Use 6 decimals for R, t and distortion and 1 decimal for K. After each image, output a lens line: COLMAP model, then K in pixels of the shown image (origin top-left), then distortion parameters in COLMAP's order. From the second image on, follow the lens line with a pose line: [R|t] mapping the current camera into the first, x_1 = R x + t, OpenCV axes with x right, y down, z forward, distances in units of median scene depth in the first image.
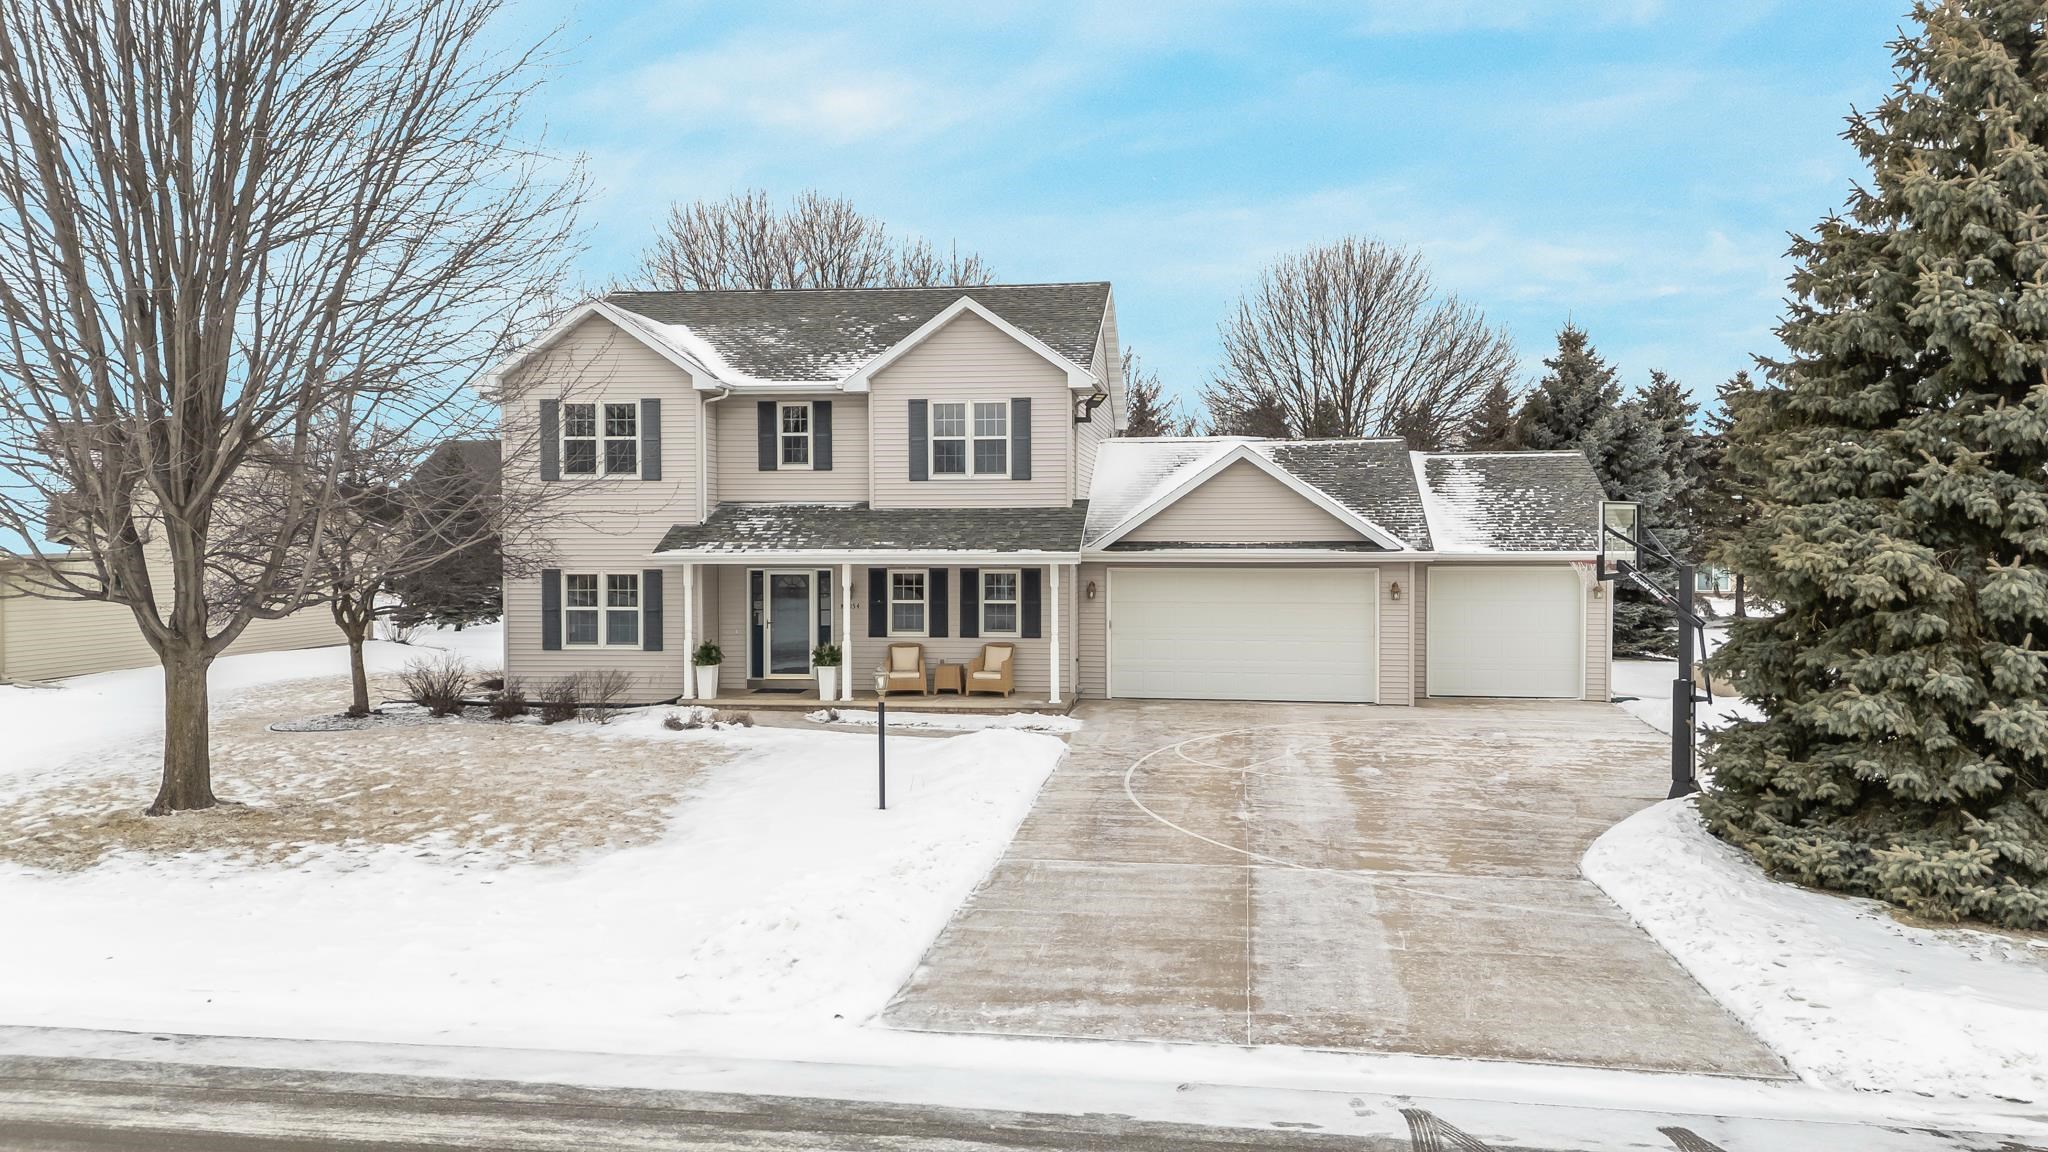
lens RADIAL K [[1495.7, 0, 1023.4], [0, 1495.7, 537.9], [0, 0, 1]] dist [0.110951, -0.120150]
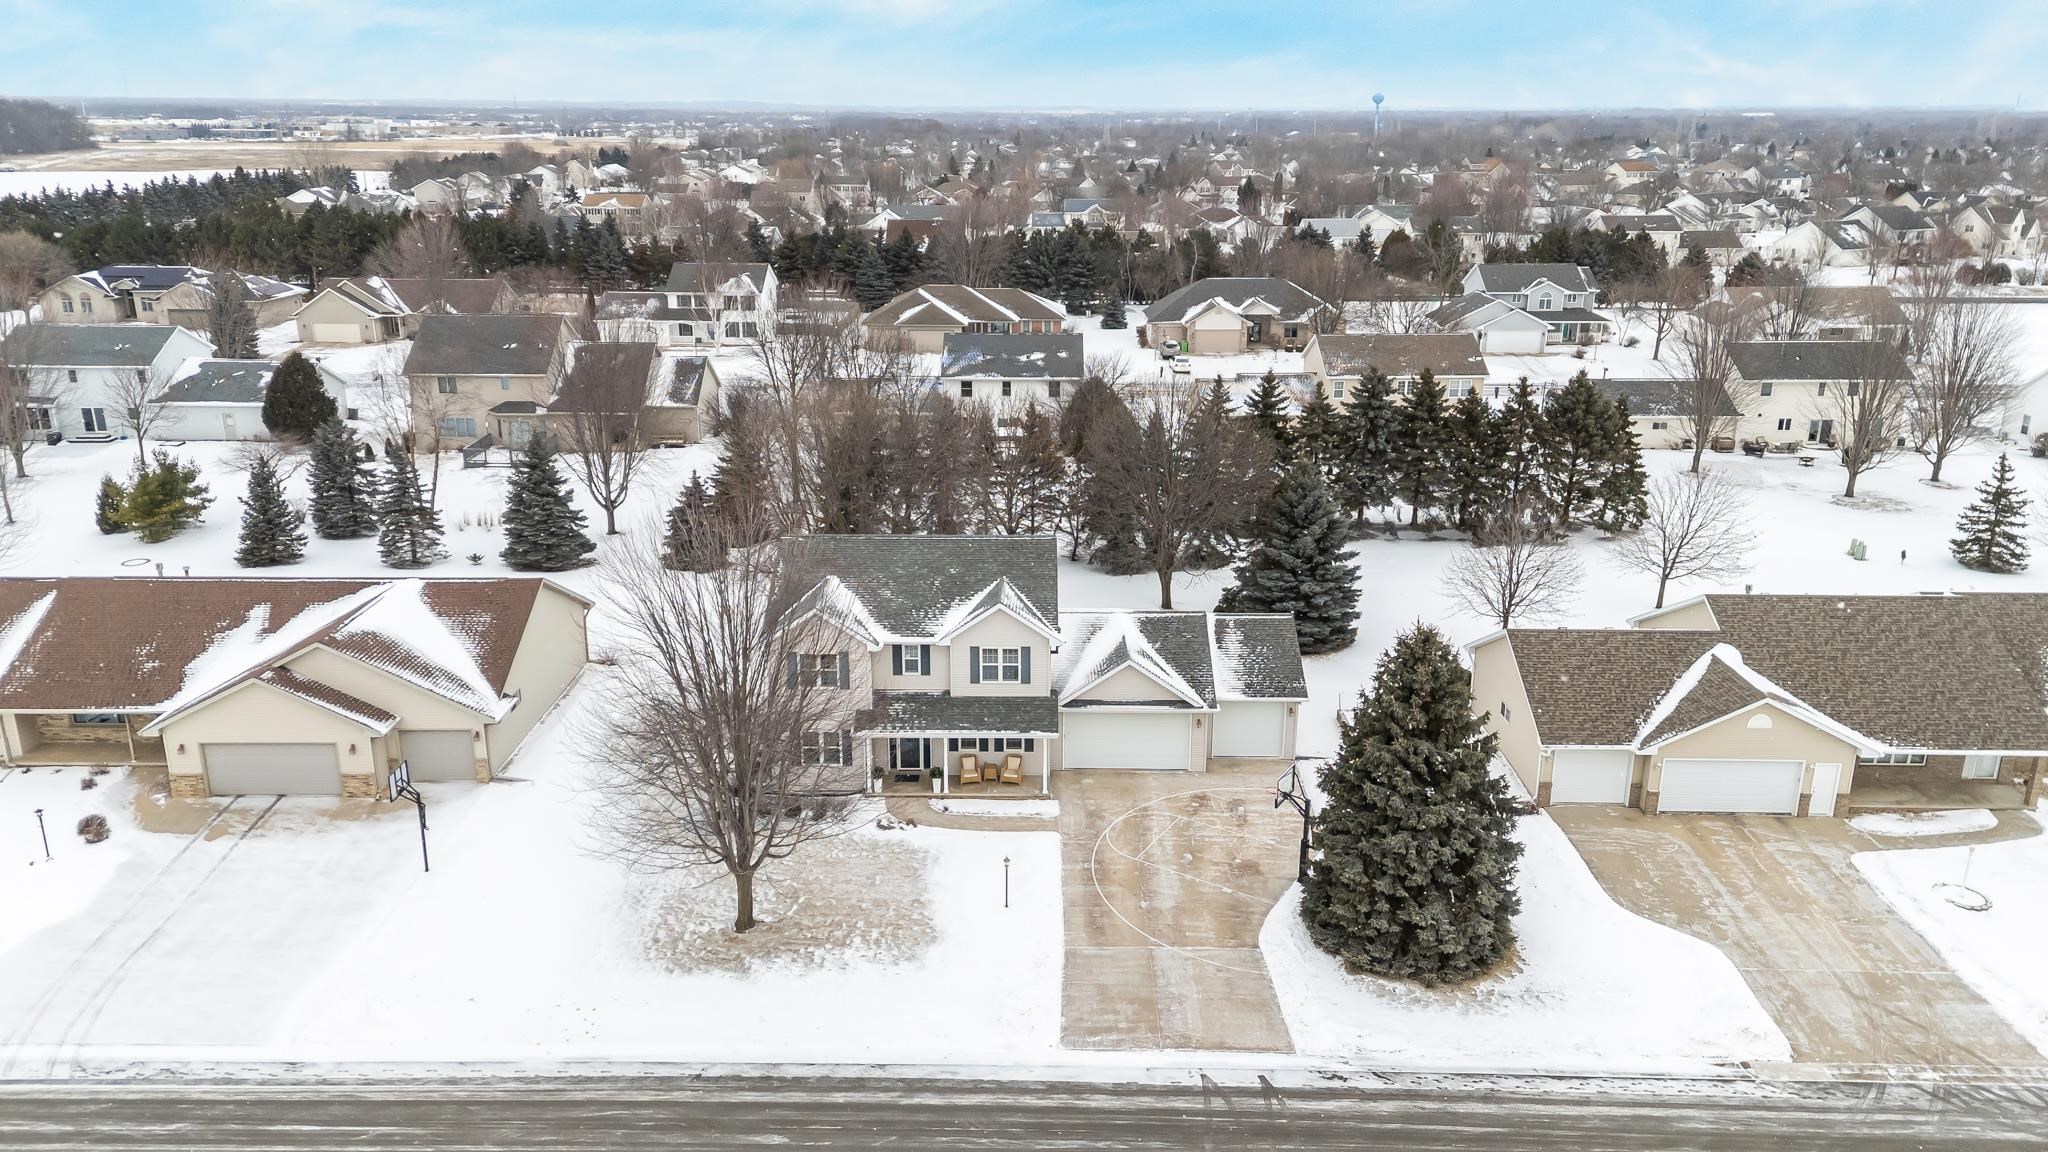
lens RADIAL K [[1495.7, 0, 1023.4], [0, 1495.7, 537.9], [0, 0, 1]] dist [0.110951, -0.120150]
pose [[0.990861, -0.030123, 0.131478, -0.289989], [-0.007116, 0.961713, 0.273966, -0.857570], [-0.134696, -0.272398, 0.952710, -0.984340]]
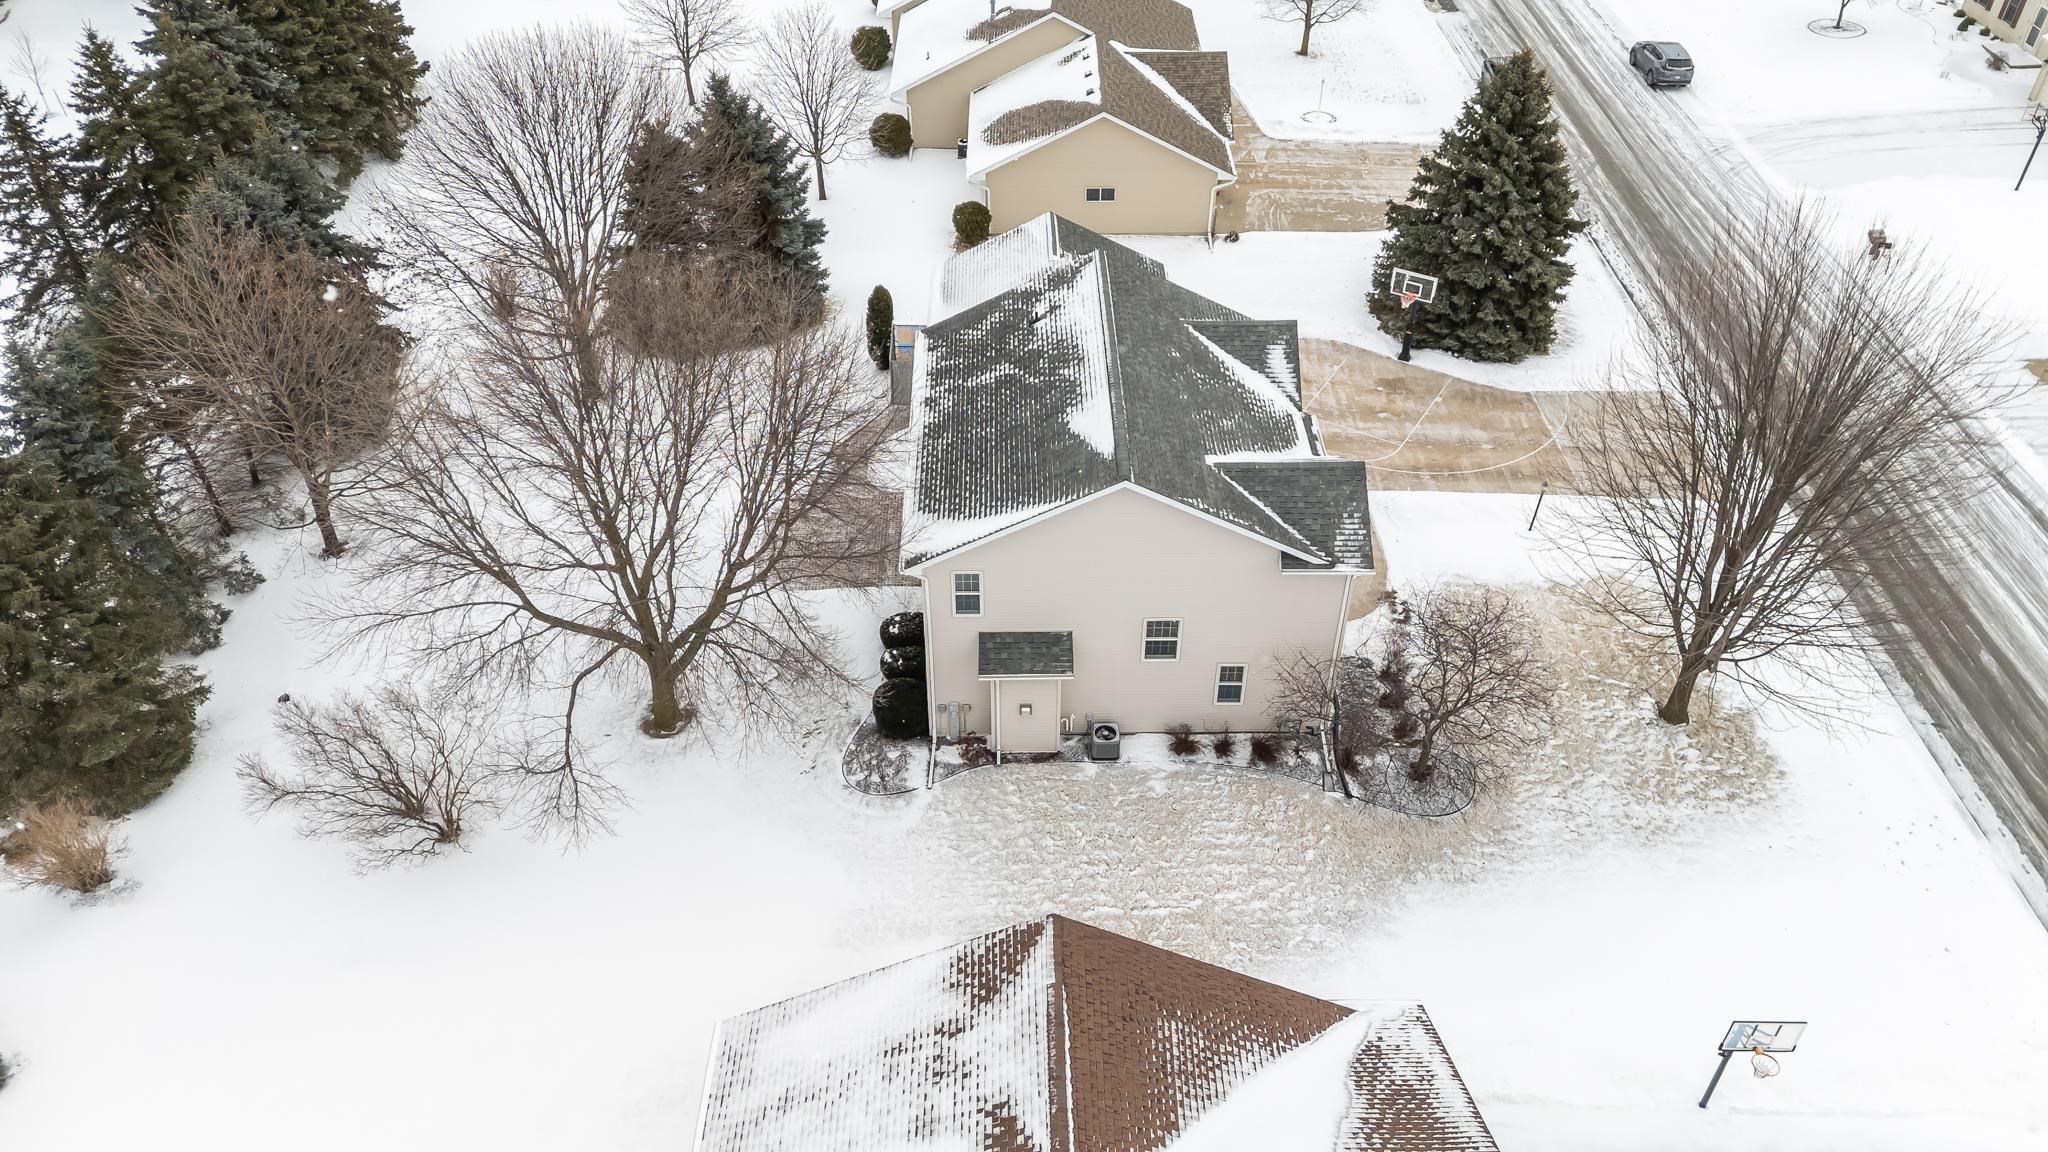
lens RADIAL K [[1495.7, 0, 1023.4], [0, 1495.7, 537.9], [0, 0, 1]] dist [0.110951, -0.120150]
pose [[-0.150422, -0.613239, 0.775442, -1.422833], [0.001638, 0.784211, 0.620492, -1.012024], [-0.988621, 0.094606, -0.116958, 1.573781]]
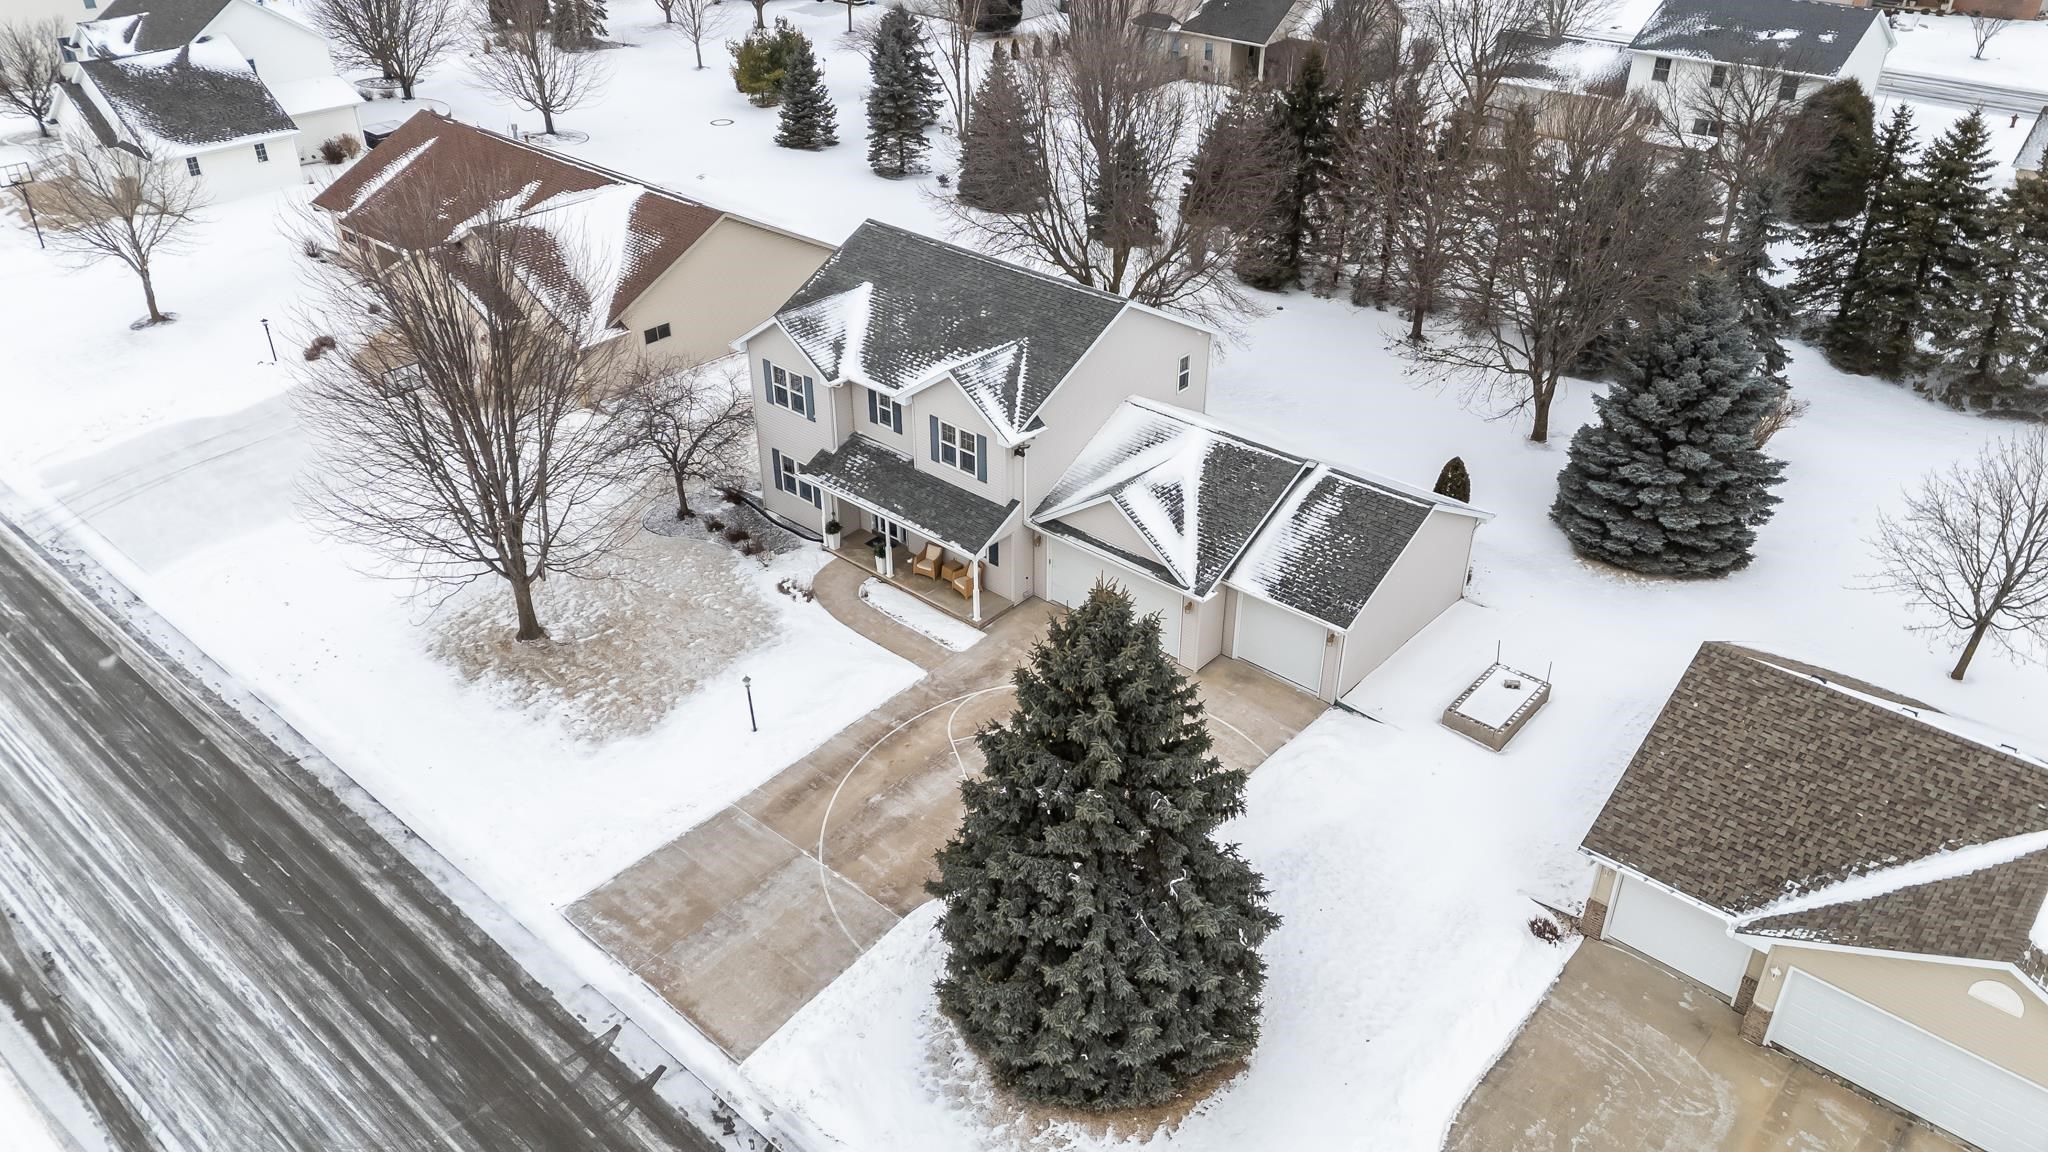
lens RADIAL K [[1495.7, 0, 1023.4], [0, 1495.7, 537.9], [0, 0, 1]] dist [0.110951, -0.120150]
pose [[0.832840, 0.281538, -0.476564, 0.875487], [-0.003243, 0.863448, 0.504428, -0.852639], [0.553504, -0.418563, 0.720027, -0.167810]]
